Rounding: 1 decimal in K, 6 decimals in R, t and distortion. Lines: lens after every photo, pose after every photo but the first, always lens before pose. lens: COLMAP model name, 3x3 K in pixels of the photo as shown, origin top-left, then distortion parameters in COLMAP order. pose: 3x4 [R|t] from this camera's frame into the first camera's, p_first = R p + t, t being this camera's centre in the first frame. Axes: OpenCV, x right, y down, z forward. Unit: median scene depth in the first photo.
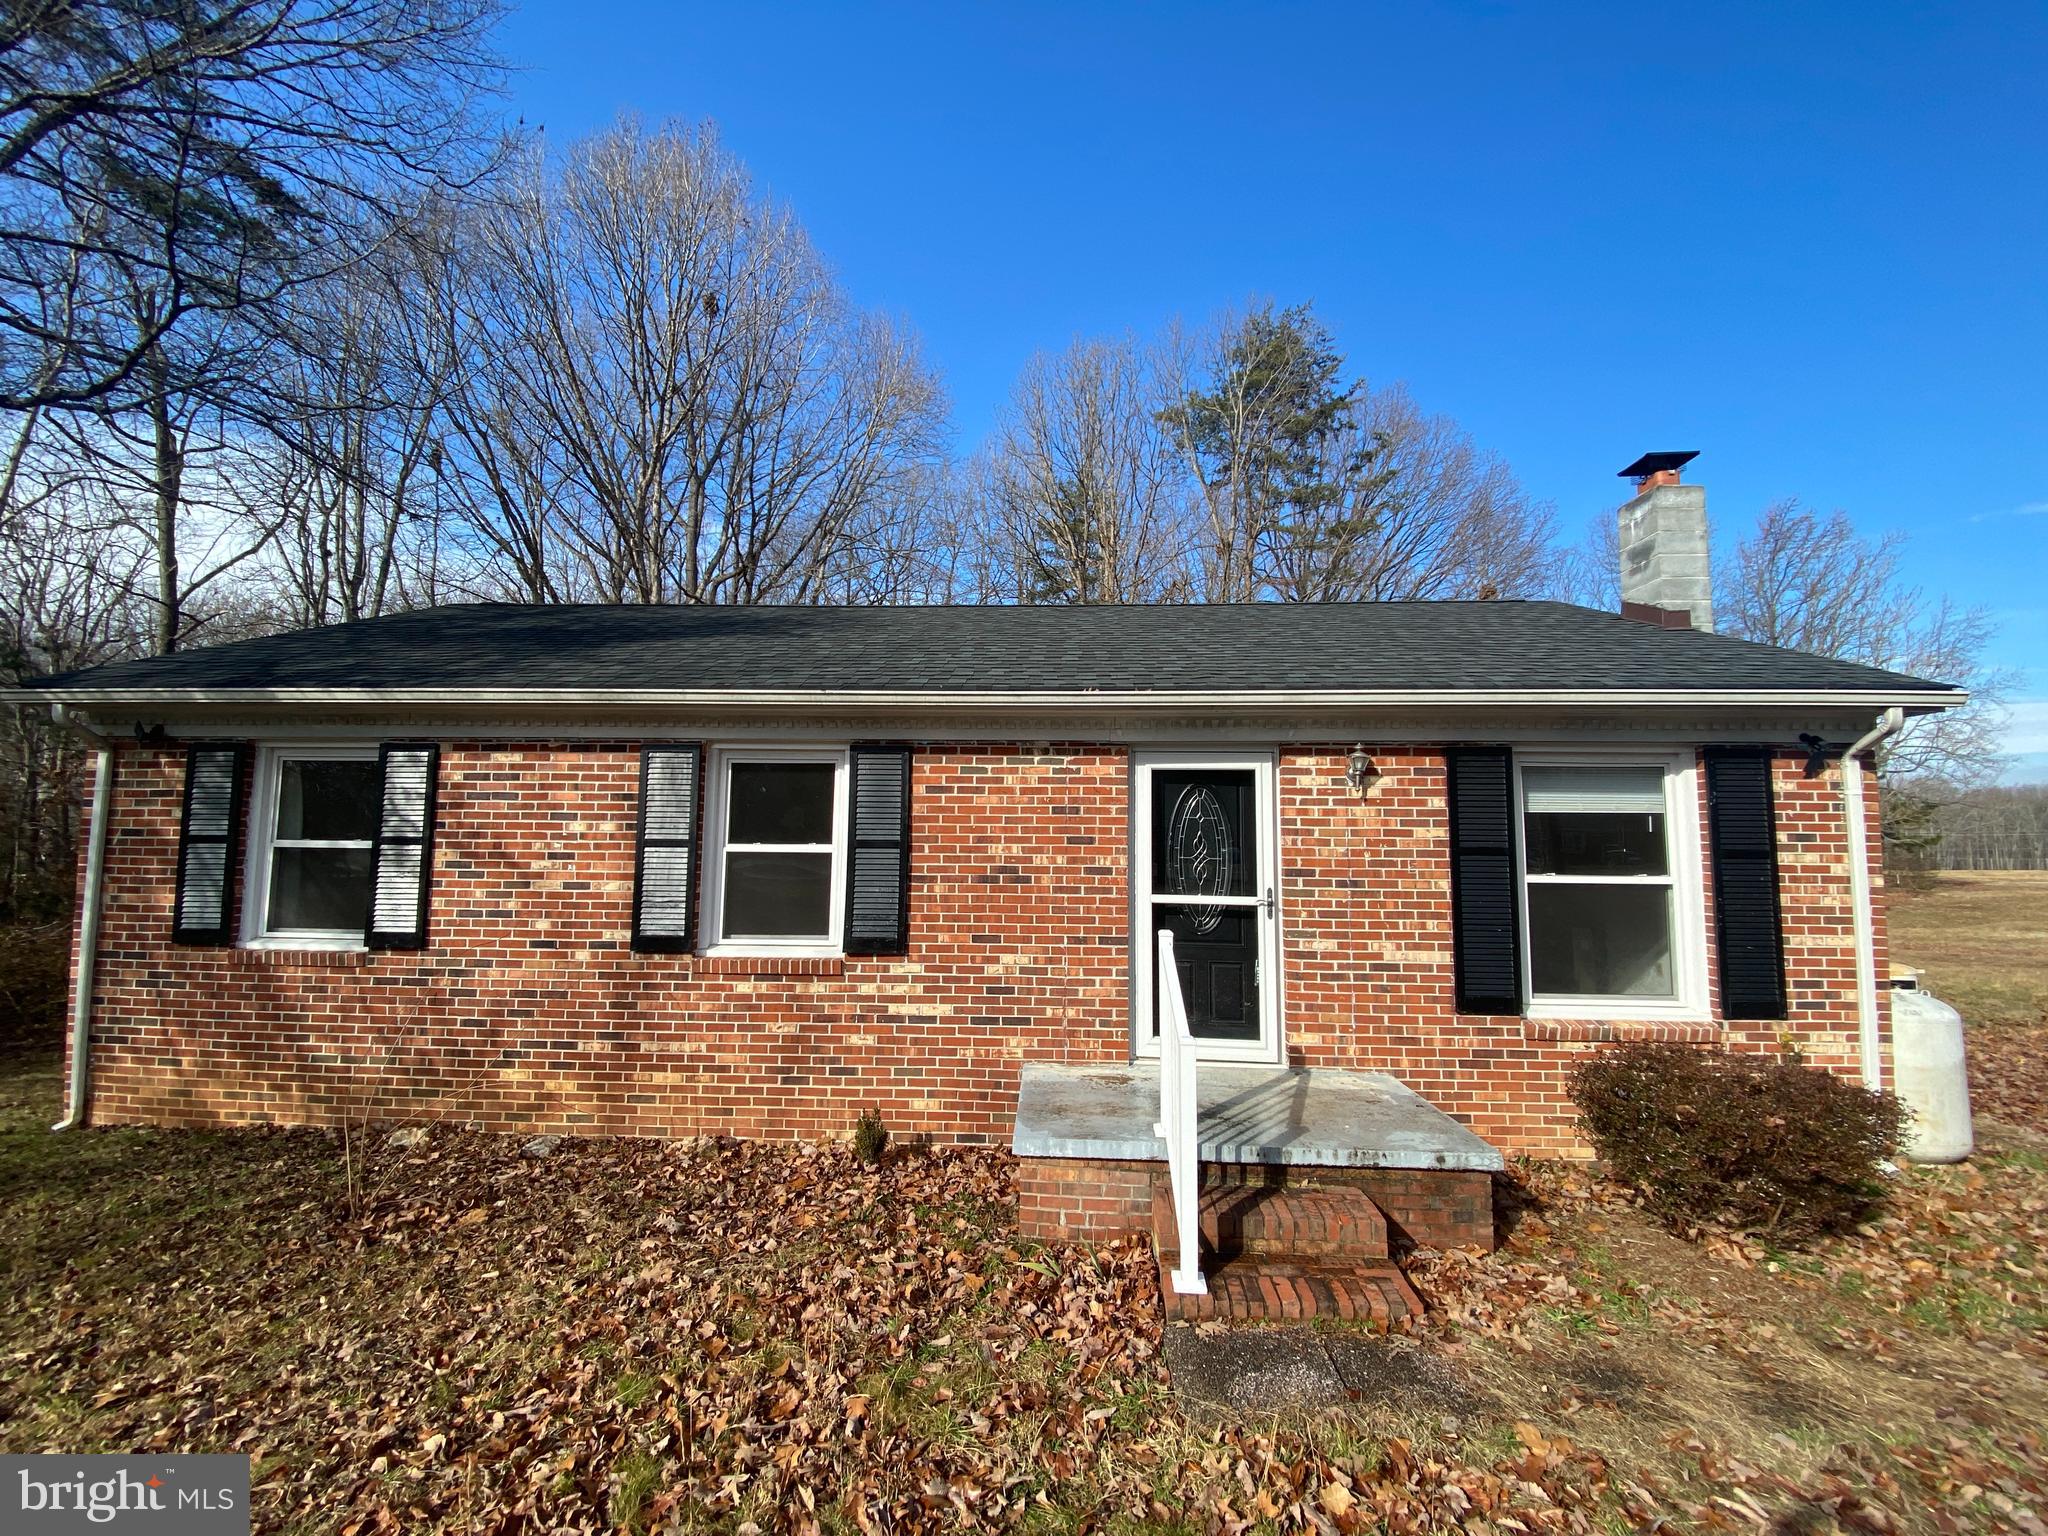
lens RADIAL K [[847.4, 0, 1050.5], [0, 847.4, 767.7], [0, 0, 1]] dist [0.050284, -0.040498]
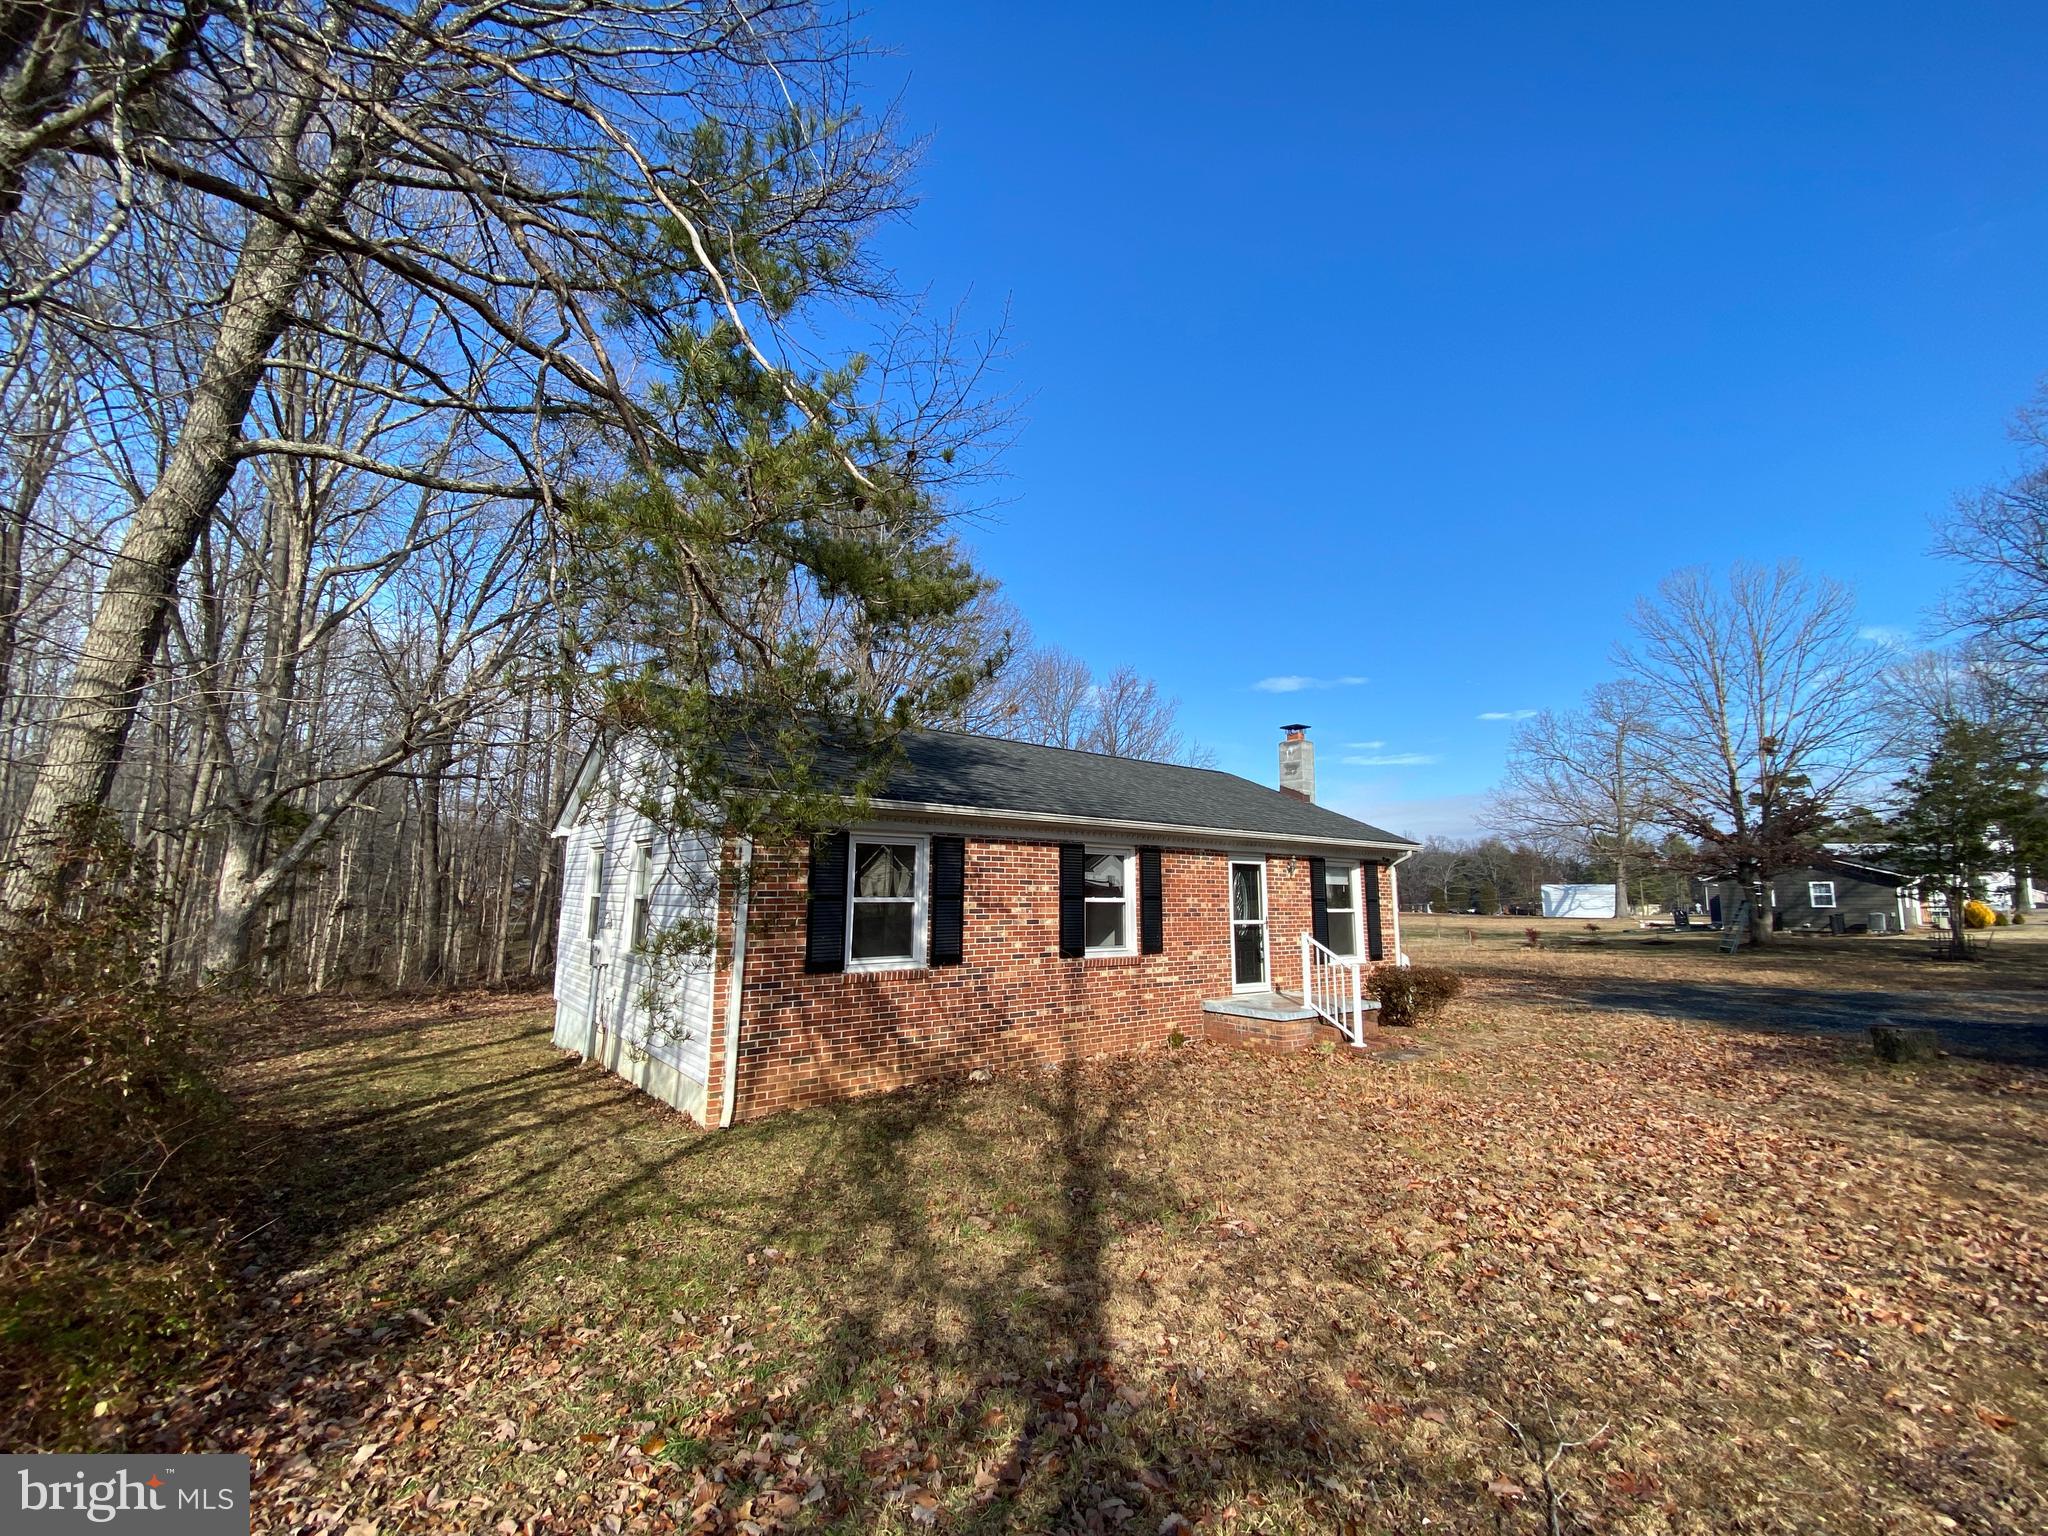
lens RADIAL K [[826.6, 0, 1021.4], [0, 826.6, 759.1], [0, 0, 1]] dist [0.024285, -0.021452]
pose [[0.757578, 0.101604, 0.644788, -1.737233], [-0.067530, 0.994710, -0.077401, -0.064674], [-0.649242, 0.015095, 0.760432, -0.294717]]
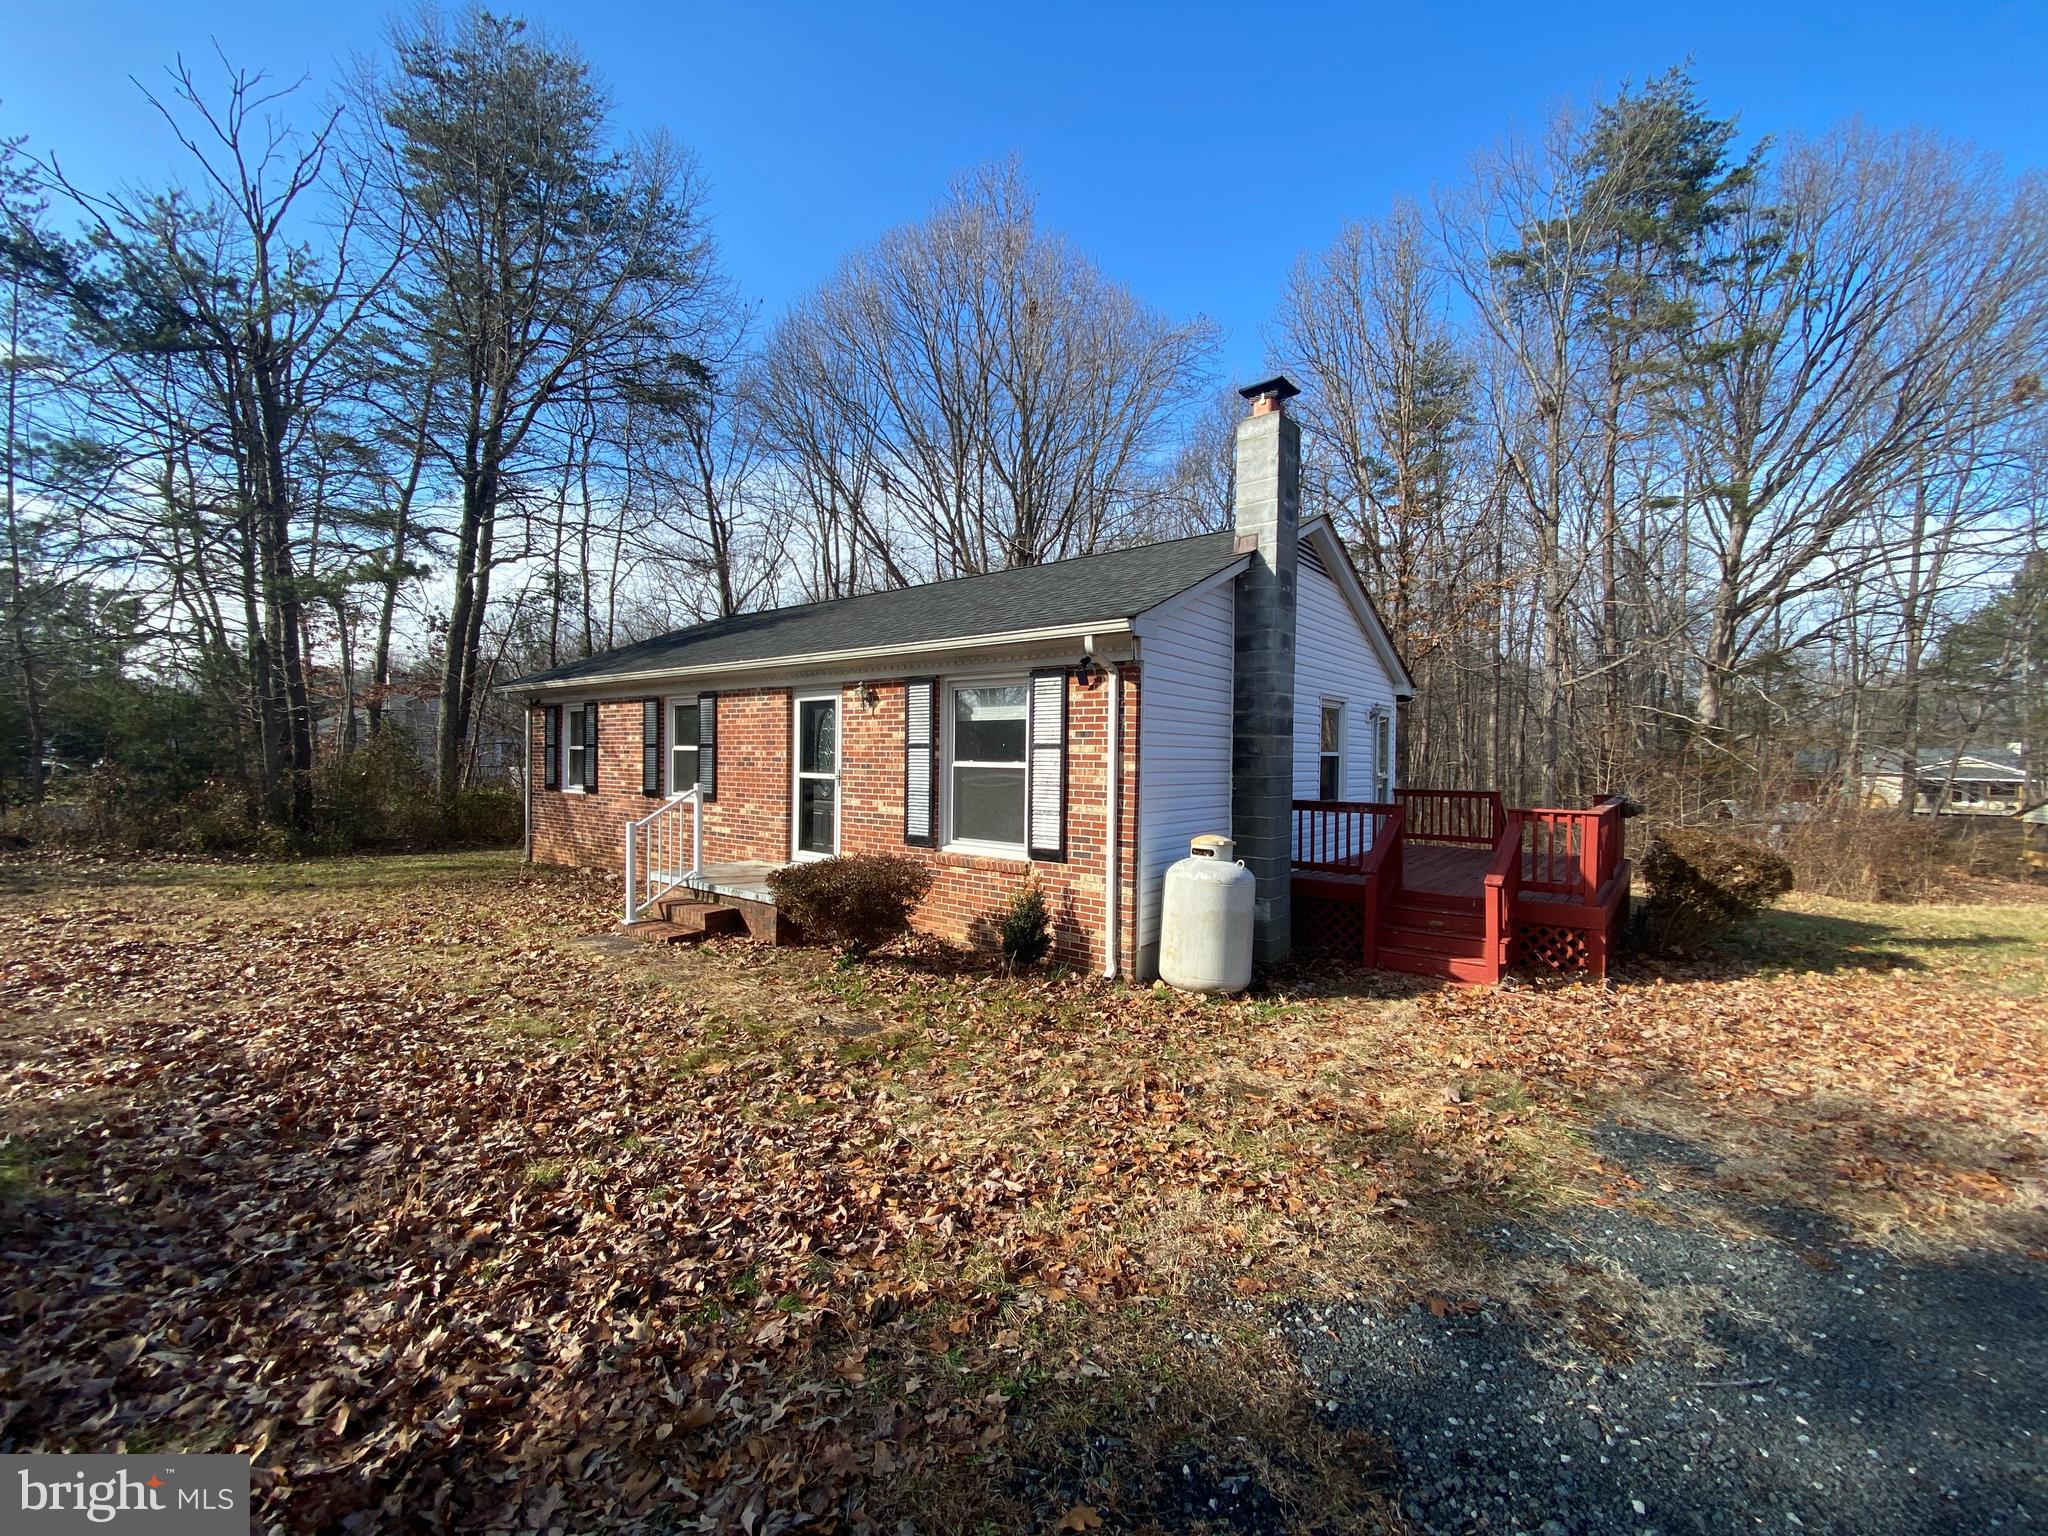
lens RADIAL K [[832.8, 0, 1021.2], [0, 832.8, 767.8], [0, 0, 1]] dist [0.024179, -0.022145]
pose [[0.808495, 0.007588, -0.588454, 1.504732], [0.053099, 0.994898, 0.085783, 0.015263], [0.586102, -0.100602, 0.803967, -0.118756]]
